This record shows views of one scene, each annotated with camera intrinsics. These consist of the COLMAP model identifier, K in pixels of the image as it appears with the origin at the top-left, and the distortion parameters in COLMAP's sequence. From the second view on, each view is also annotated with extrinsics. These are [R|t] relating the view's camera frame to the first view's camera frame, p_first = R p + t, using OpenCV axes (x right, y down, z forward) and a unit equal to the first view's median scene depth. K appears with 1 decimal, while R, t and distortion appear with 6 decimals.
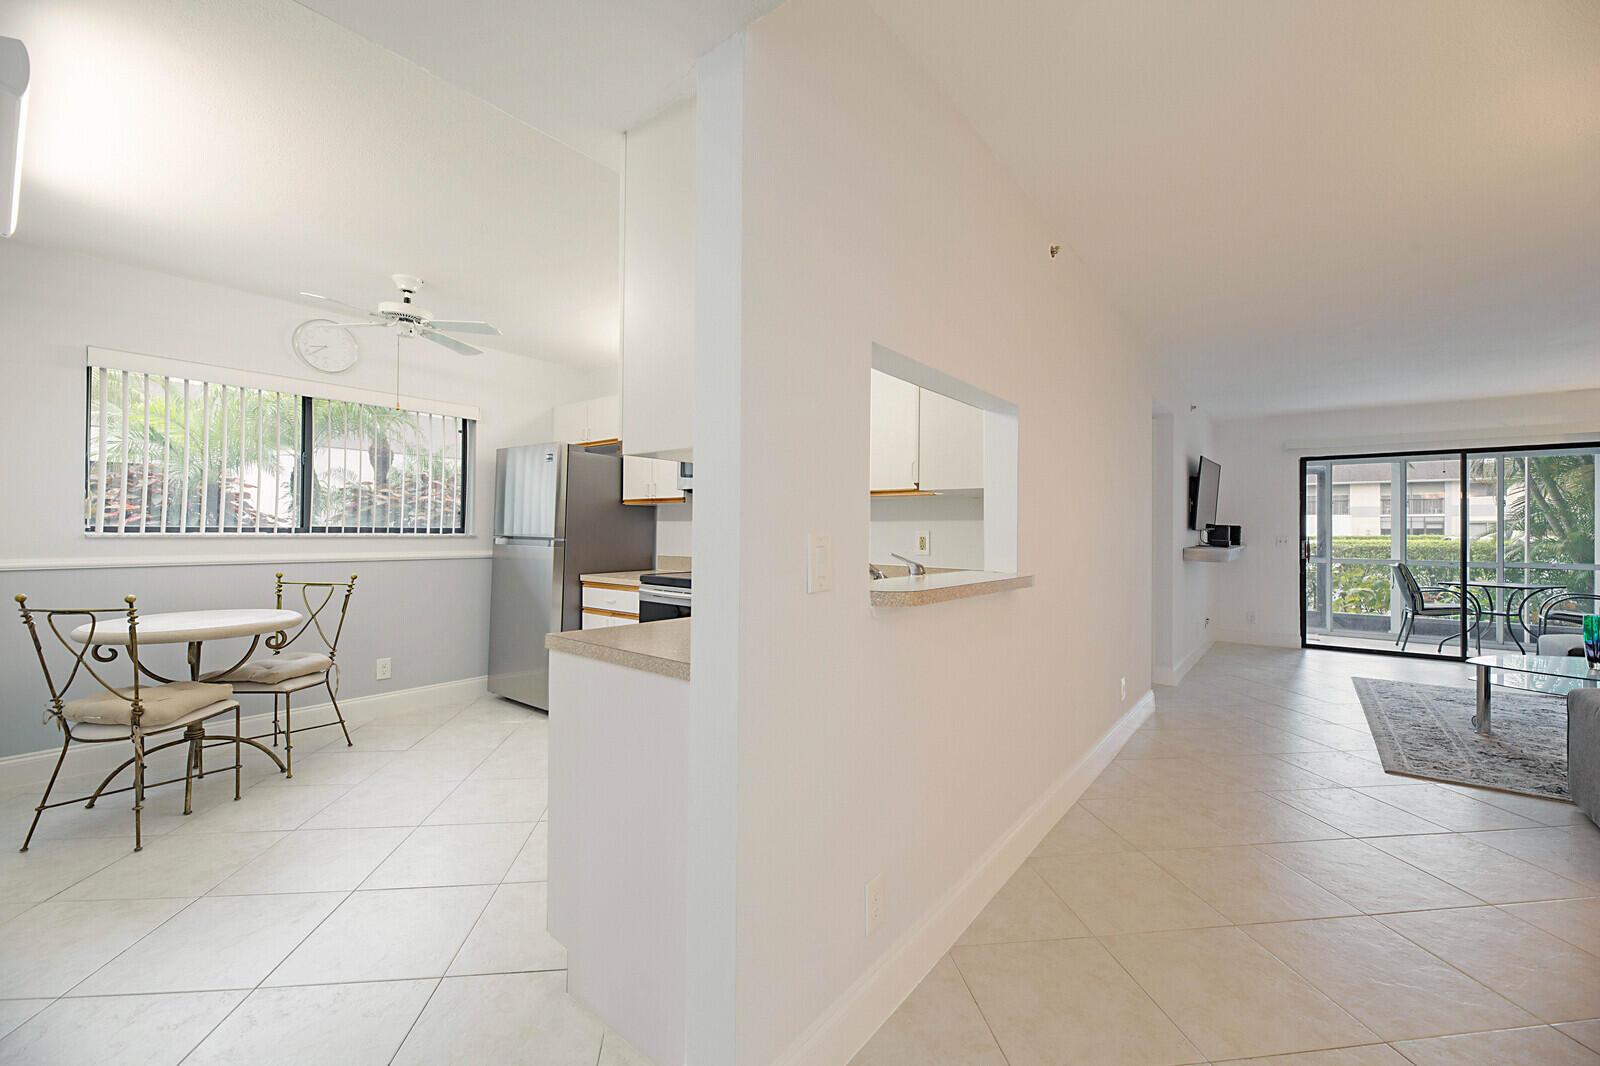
lens RADIAL K [[648.8, 0, 799.0], [0, 648.8, 526.6], [0, 0, 1]] dist [0.000001, -0.000623]
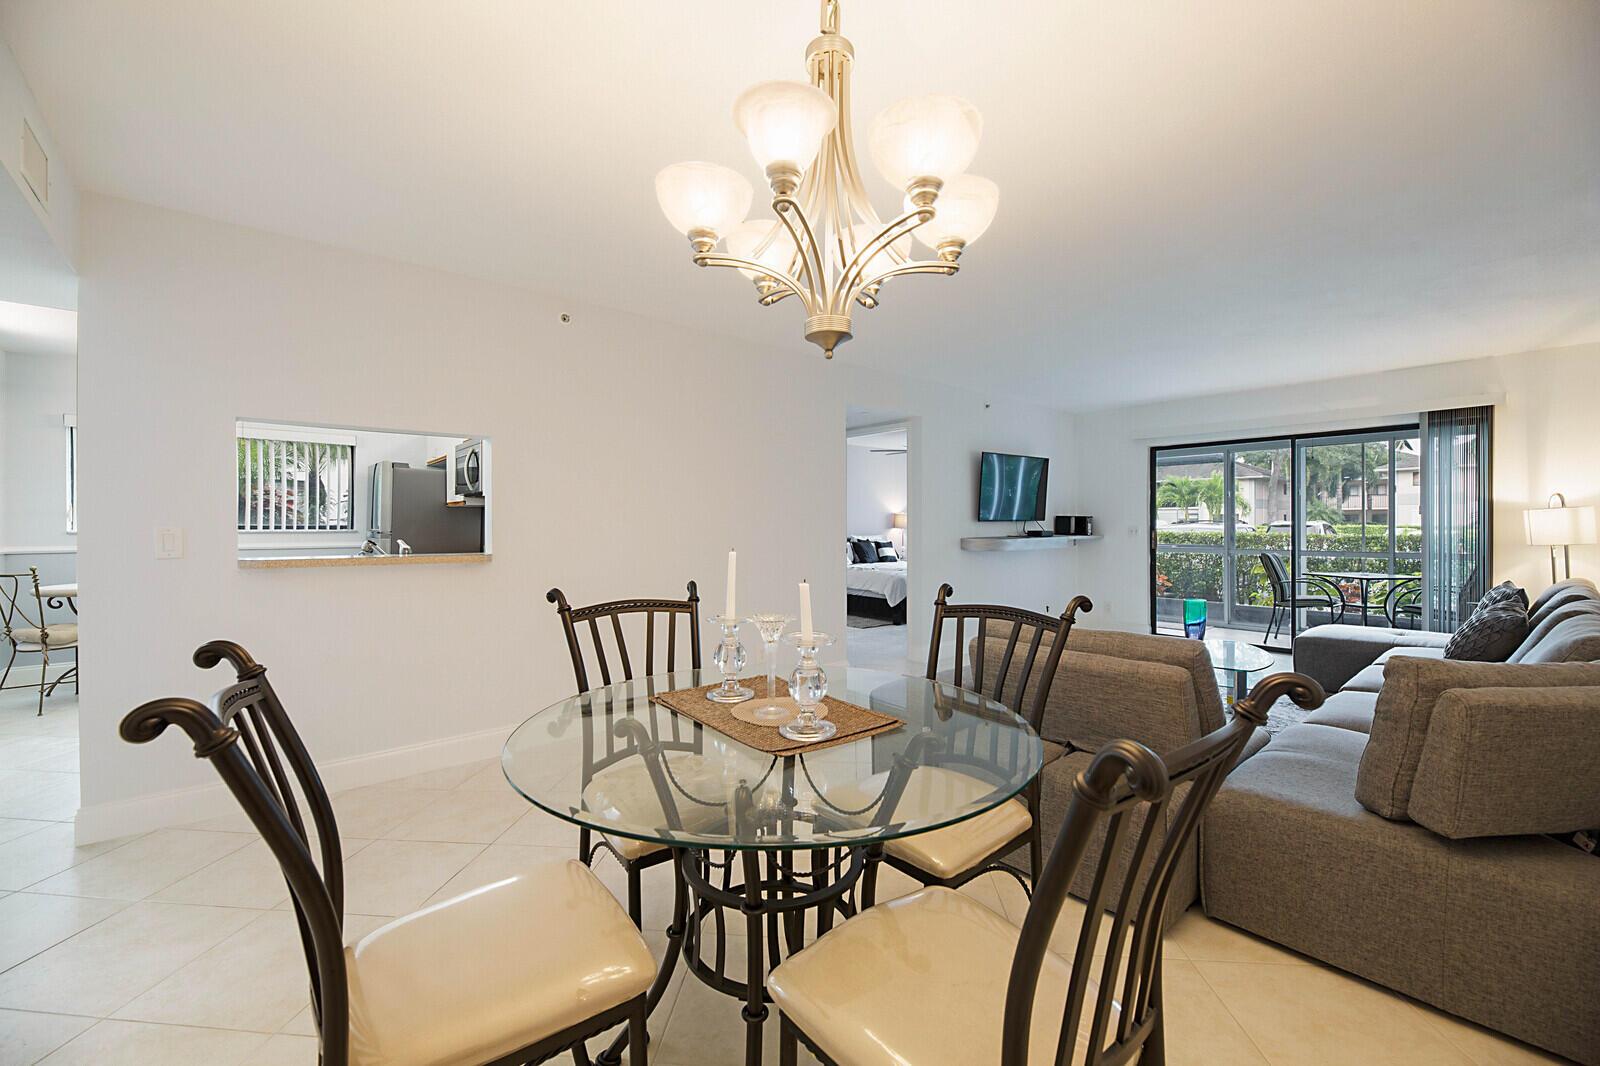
lens RADIAL K [[640.0, 0, 798.1], [0, 640.0, 527.3], [0, 0, 1]] dist [-0.000055, -0.000190]
pose [[0.978648, -0.007062, -0.205421, 0.788734], [0.009396, 0.999902, 0.010387, 0.002286], [0.205327, -0.012096, 0.978619, -0.144806]]
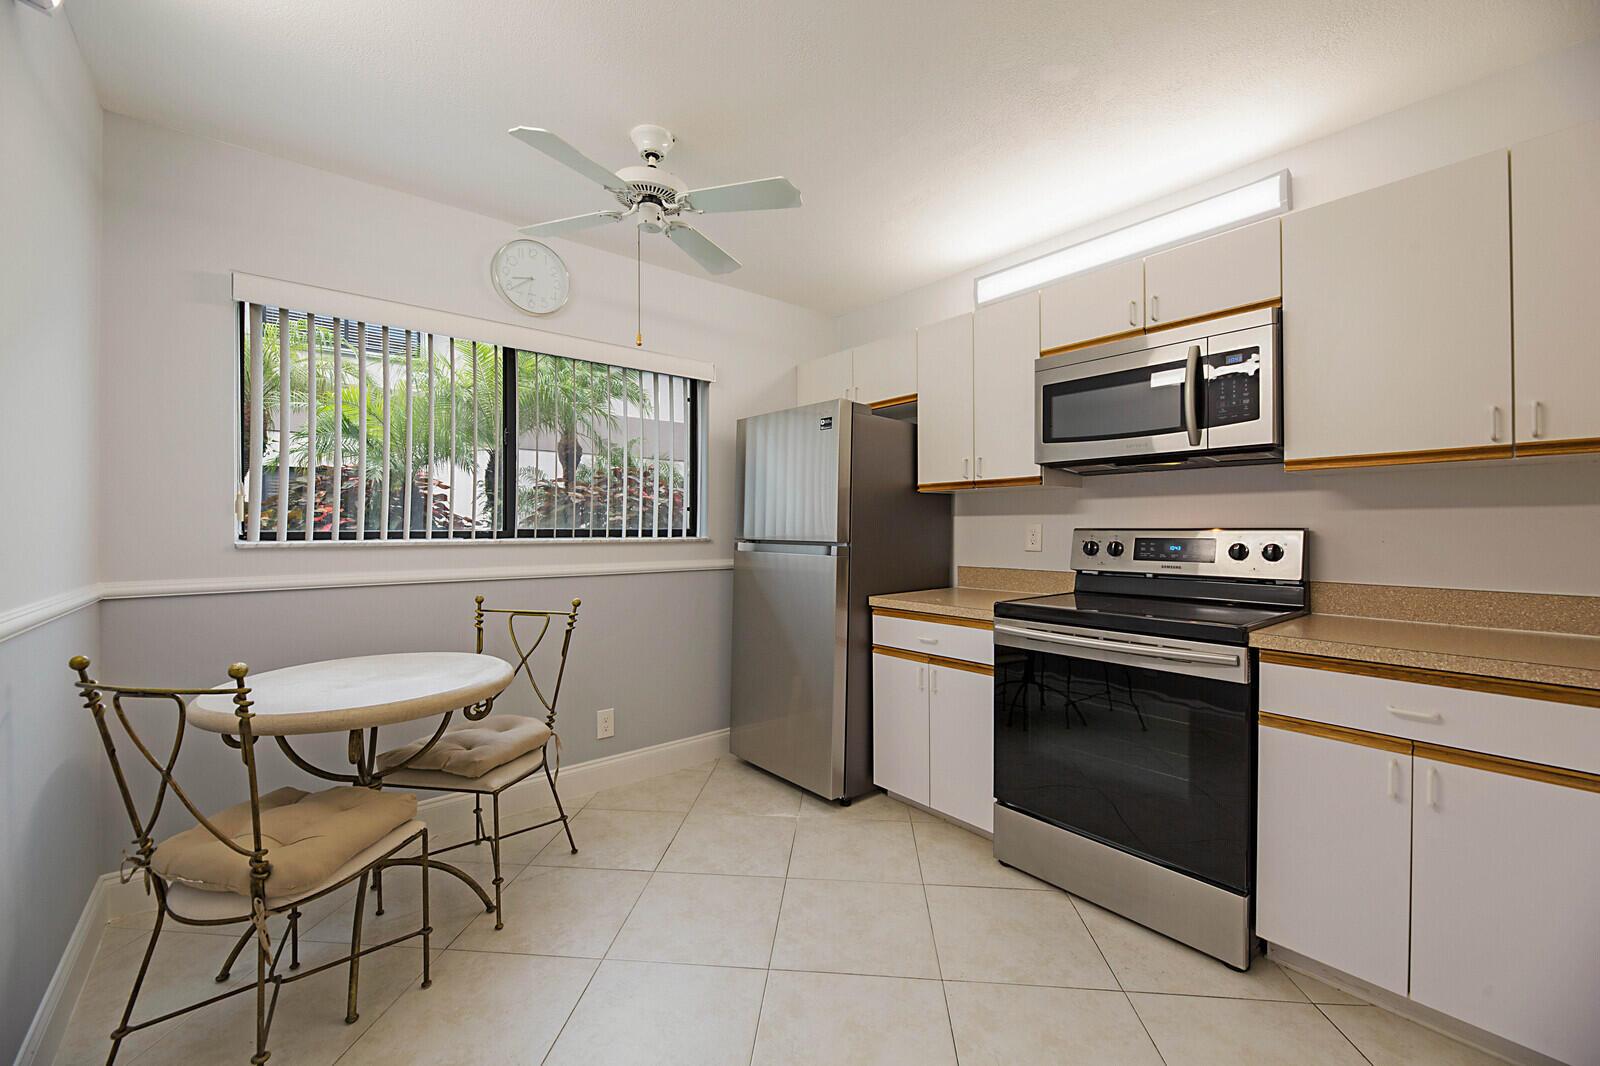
lens RADIAL K [[648.8, 0, 799.0], [0, 648.8, 526.6], [0, 0, 1]] dist [0.000001, -0.000623]
pose [[0.978298, -0.011892, -0.206861, -0.289953], [0.012241, 0.999925, 0.000407, 0.000457], [0.206841, -0.002931, 0.978370, 0.352523]]
